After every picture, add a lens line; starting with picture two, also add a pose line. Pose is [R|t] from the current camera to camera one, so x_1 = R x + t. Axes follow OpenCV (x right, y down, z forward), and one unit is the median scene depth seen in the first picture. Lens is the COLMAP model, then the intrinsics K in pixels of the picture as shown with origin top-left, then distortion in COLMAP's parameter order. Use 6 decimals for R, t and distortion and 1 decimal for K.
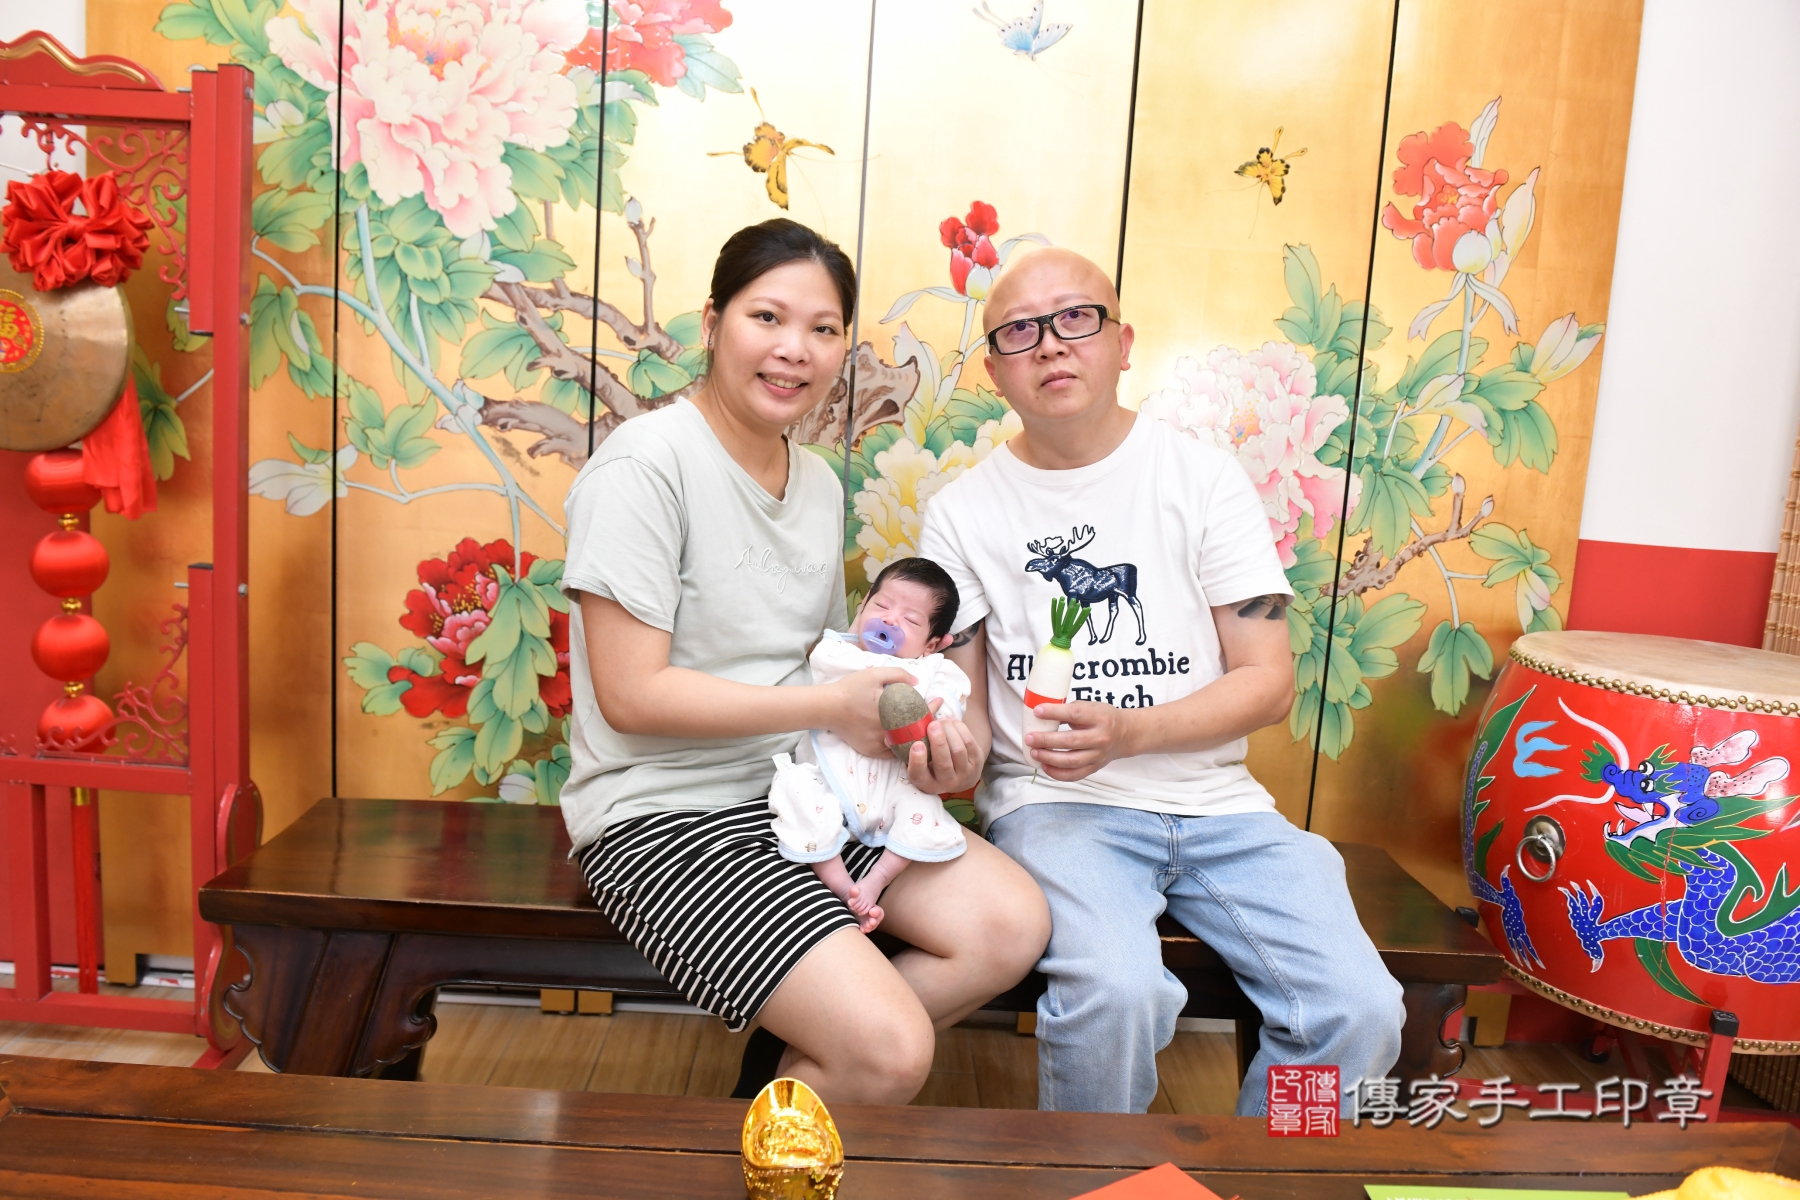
lens RADIAL K [[1283.3, 0, 889.1], [0, 1283.3, 598.0], [0, 0, 1]] dist [-0.046319, -0.000052]
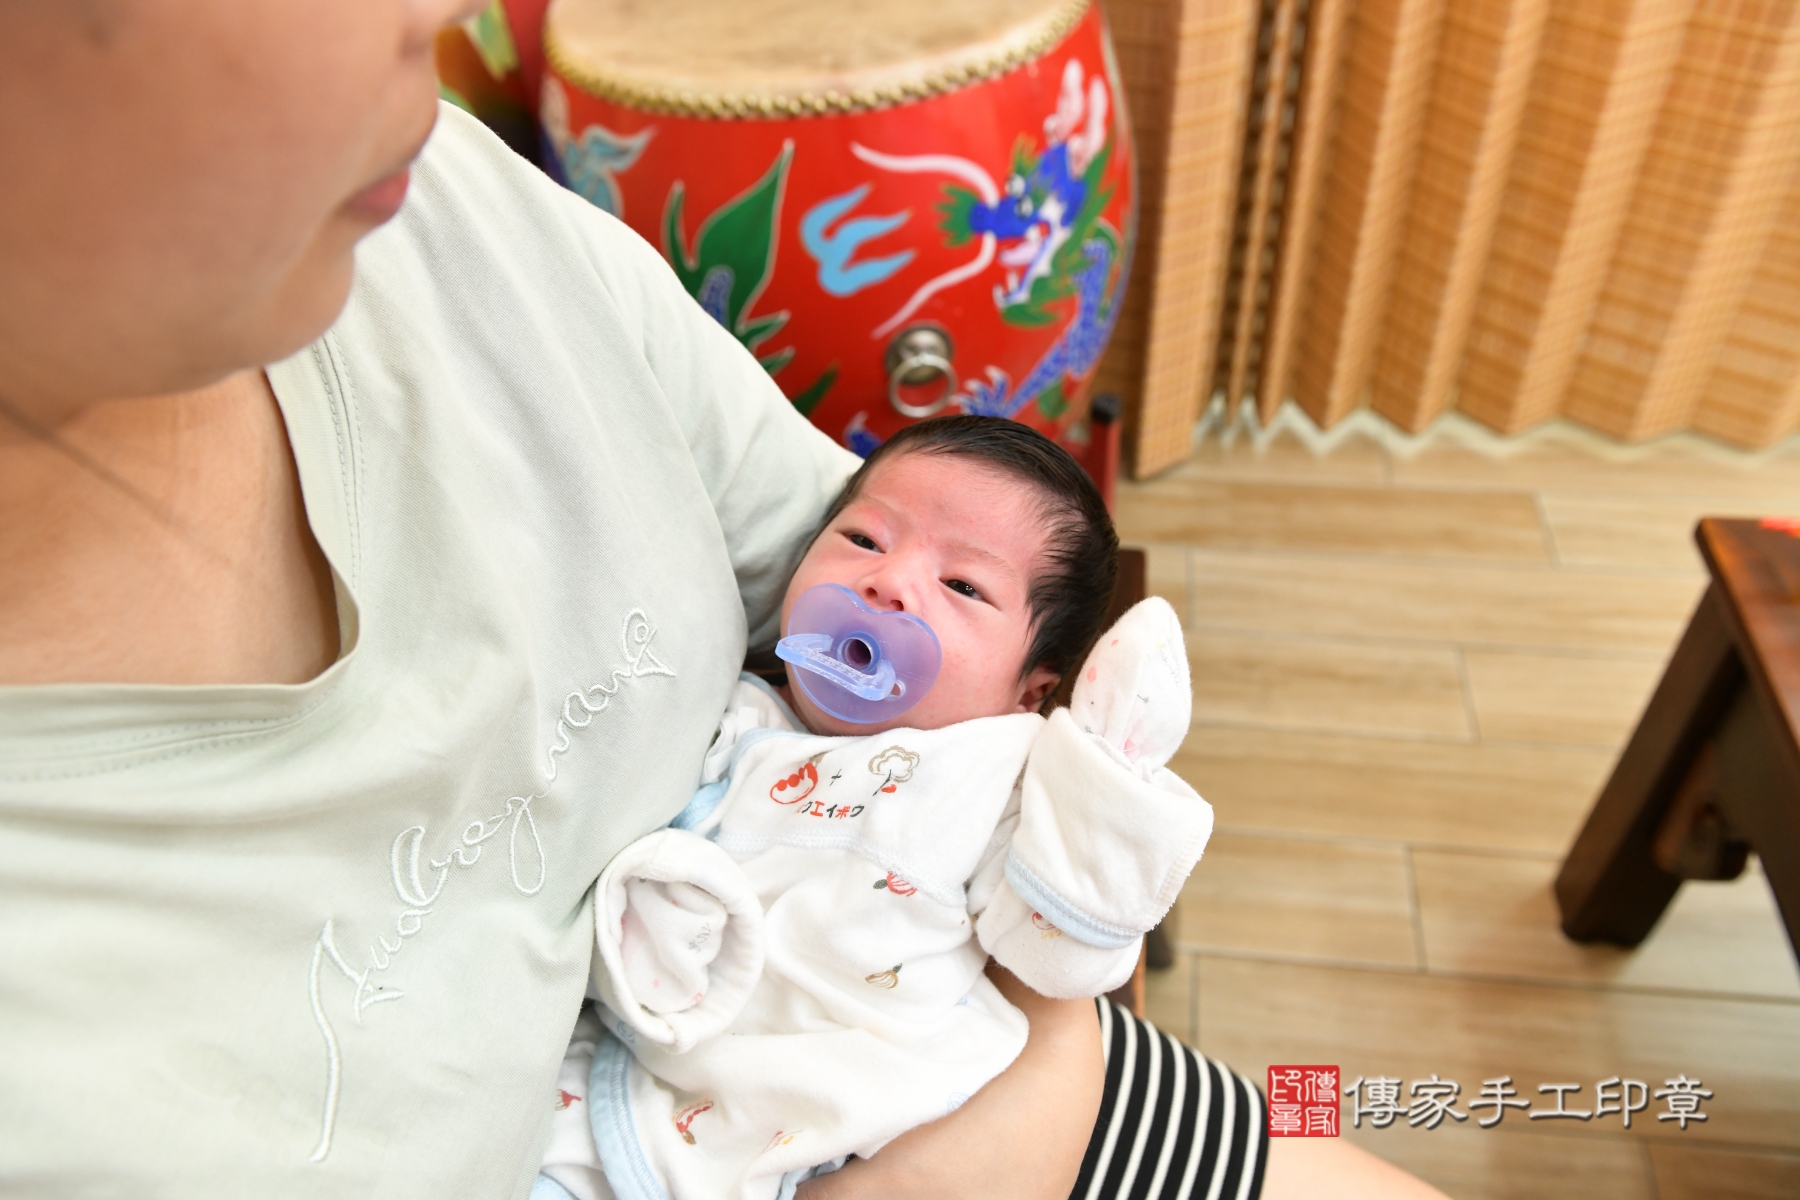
lens RADIAL K [[1283.3, 0, 896.1], [0, 1283.3, 593.5], [0, 0, 1]] dist [-0.046319, -0.000052]
pose [[0.167844, -0.728164, 0.664535, -0.015479], [0.225414, 0.684587, 0.693202, -0.163279], [-0.959696, 0.033445, 0.279042, 0.715204]]
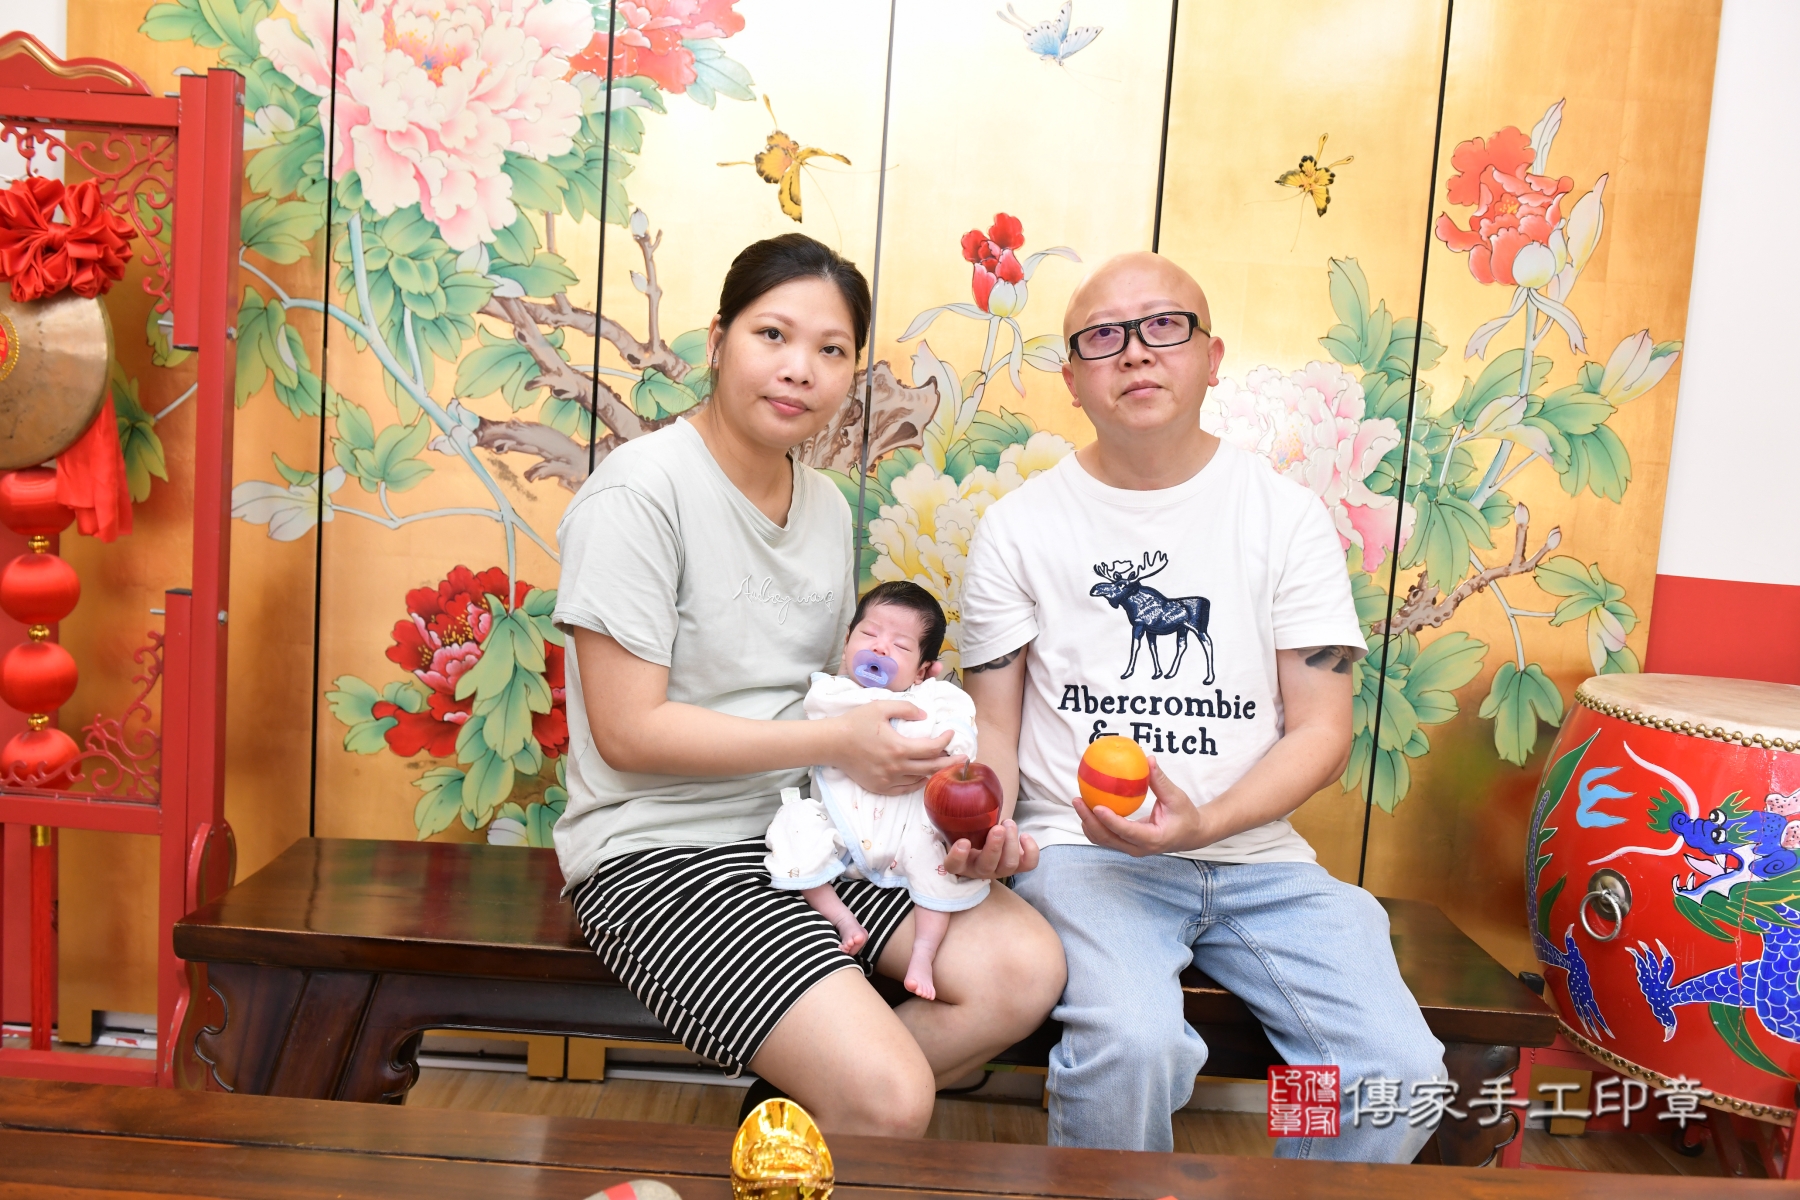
lens RADIAL K [[1428.8, 0, 884.2], [0, 1428.8, 592.5], [0, 0, 1]] dist [-0.022053, -0.003972]
pose [[0.999647, 0.006555, -0.025734, 0.011281], [-0.007575, 0.999182, -0.039723, 0.012528], [0.025453, 0.039904, 0.998879, -0.046199]]
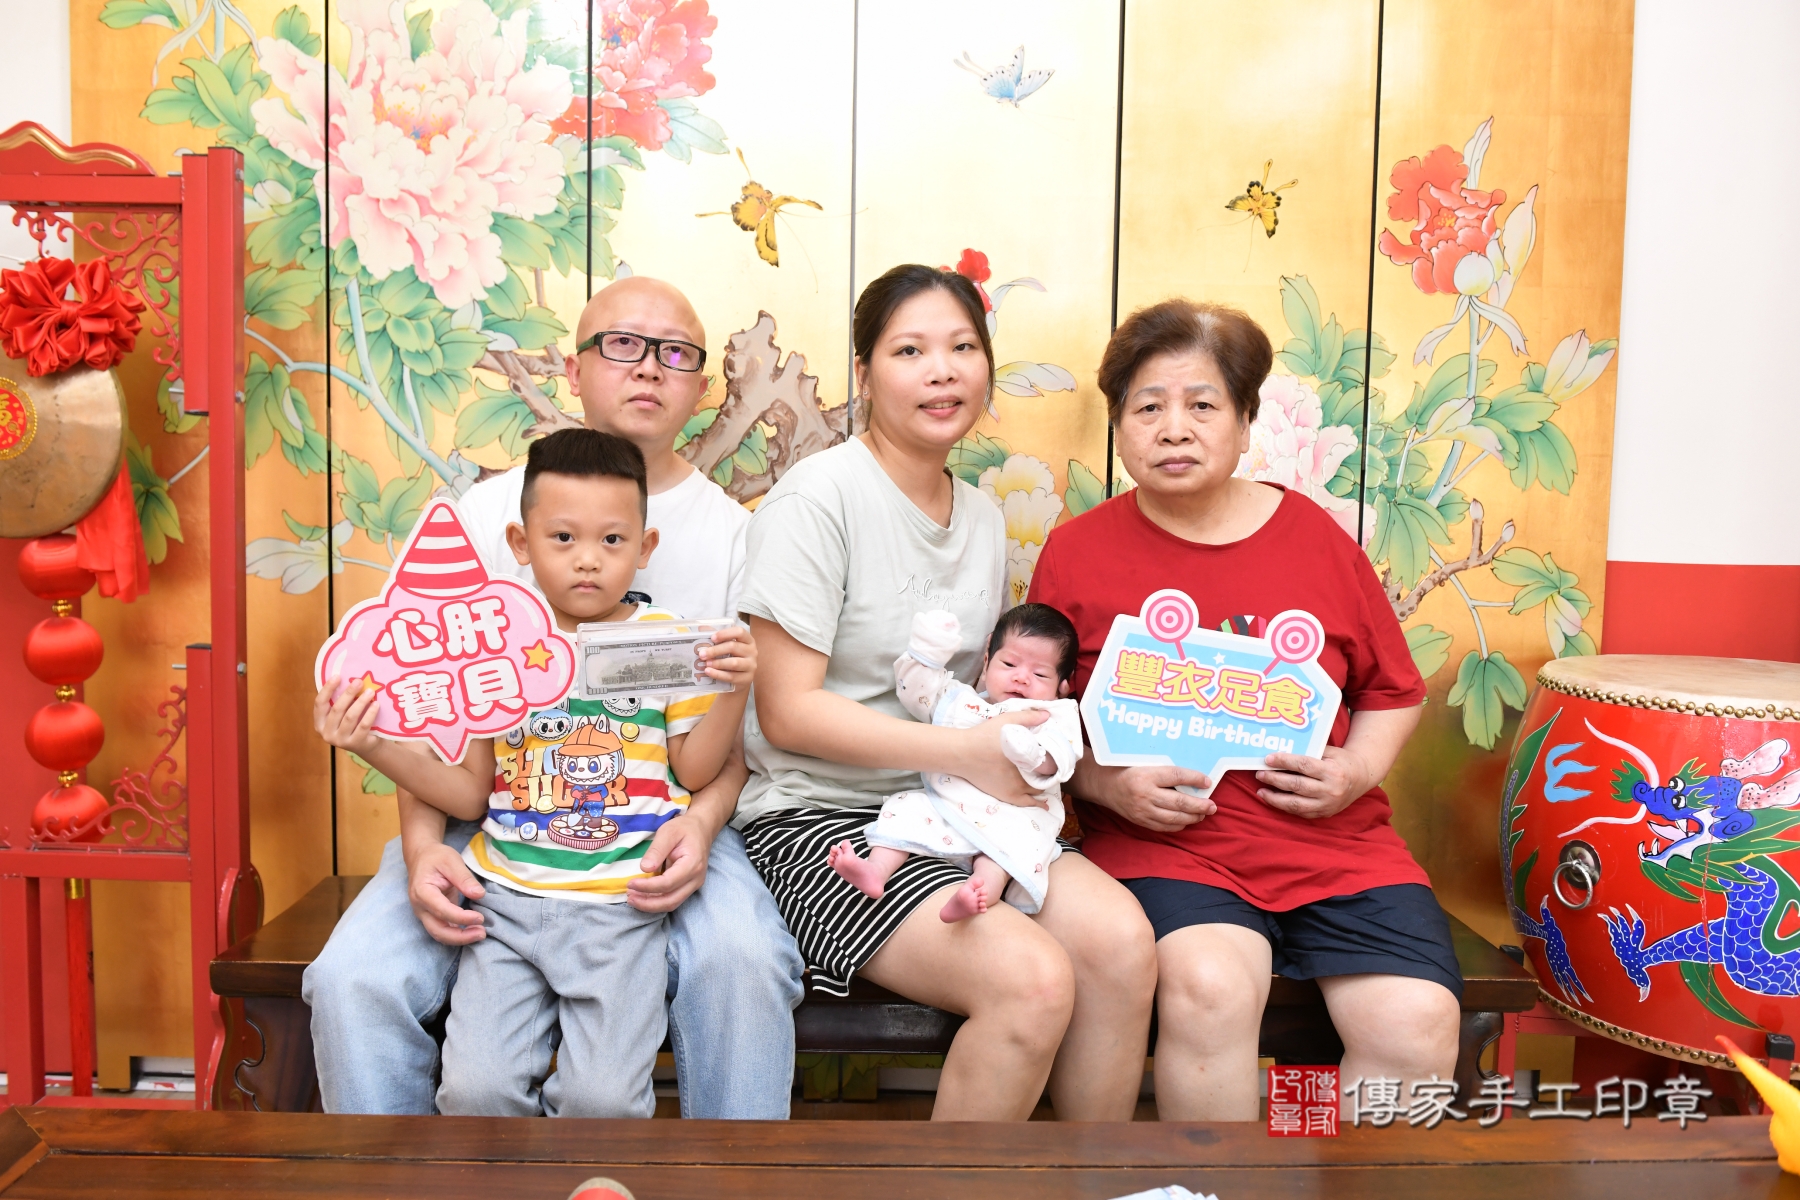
lens RADIAL K [[1383.8, 0, 885.1], [0, 1383.8, 596.6], [0, 0, 1]] dist [-0.028202, -0.004936]
pose [[0.998915, -0.043931, -0.015460, 0.009387], [0.042875, 0.997091, -0.063016, 0.024555], [0.018184, 0.062284, 0.997893, -0.058427]]
